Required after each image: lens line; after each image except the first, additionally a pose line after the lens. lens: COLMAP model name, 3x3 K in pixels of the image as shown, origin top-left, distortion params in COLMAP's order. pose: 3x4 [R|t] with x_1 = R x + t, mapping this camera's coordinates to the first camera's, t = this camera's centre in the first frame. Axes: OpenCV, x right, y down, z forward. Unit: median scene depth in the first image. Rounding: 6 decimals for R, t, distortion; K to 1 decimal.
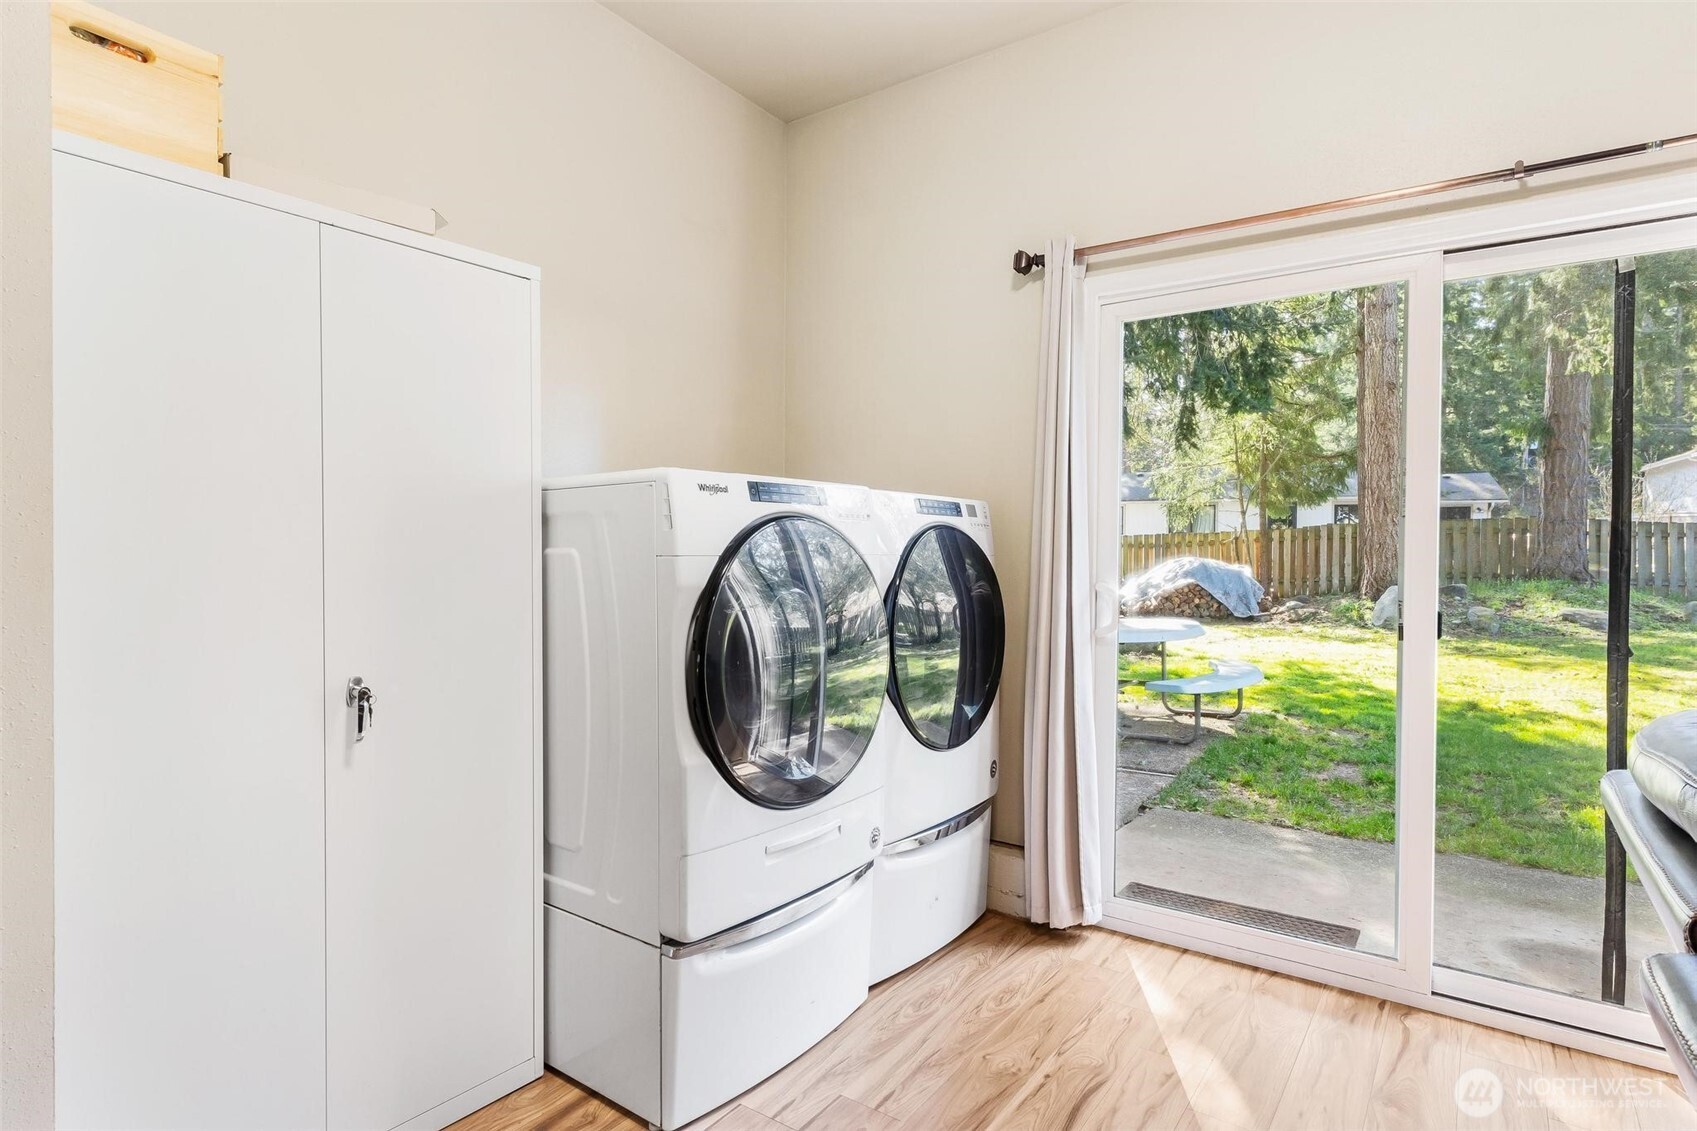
lens RADIAL K [[896.0, 0, 848.5], [0, 896.0, 565.5], [0, 0, 1]] dist [0.001090, 0.000266]
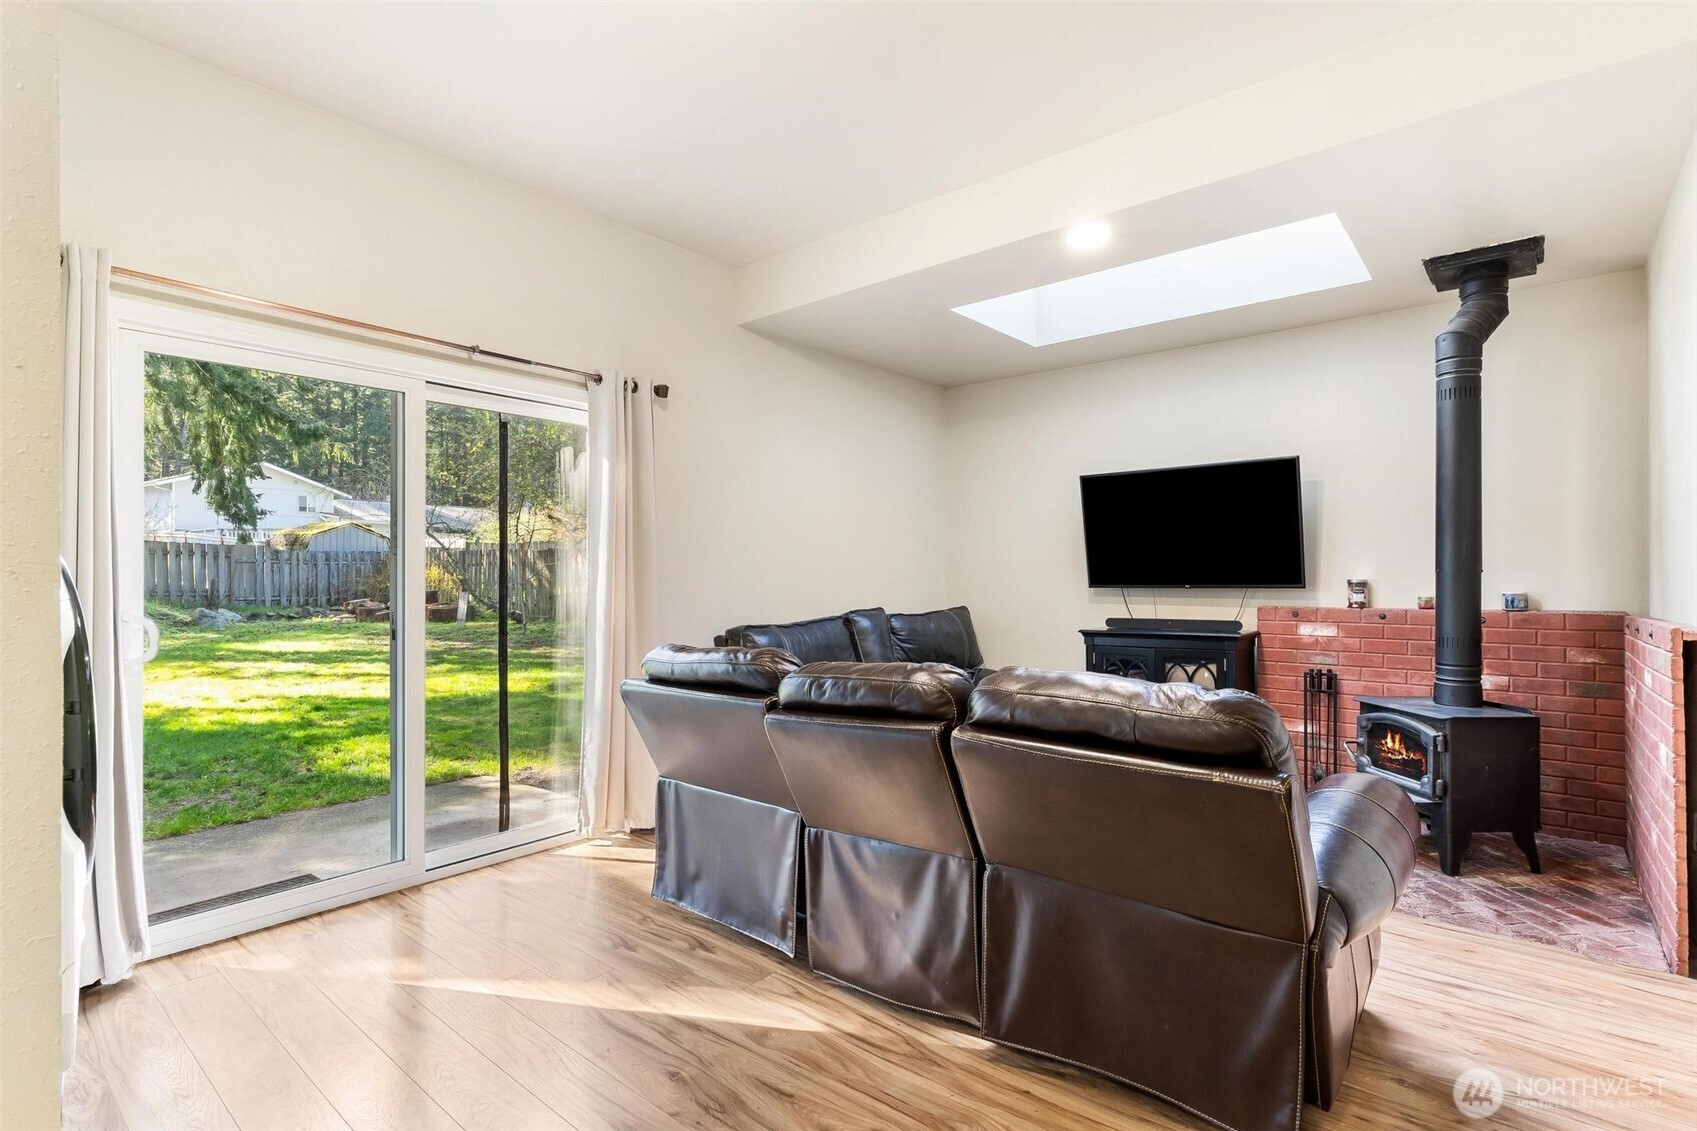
lens RADIAL K [[820.8, 0, 856.4], [0, 820.8, 567.7], [0, 0, 1]] dist [0.002460, 0.000623]
pose [[0.072862, -0.003028, 0.997337, -0.625050], [0.014466, 0.999893, 0.001979, -0.023230], [-0.997237, 0.014283, 0.072898, 0.157525]]
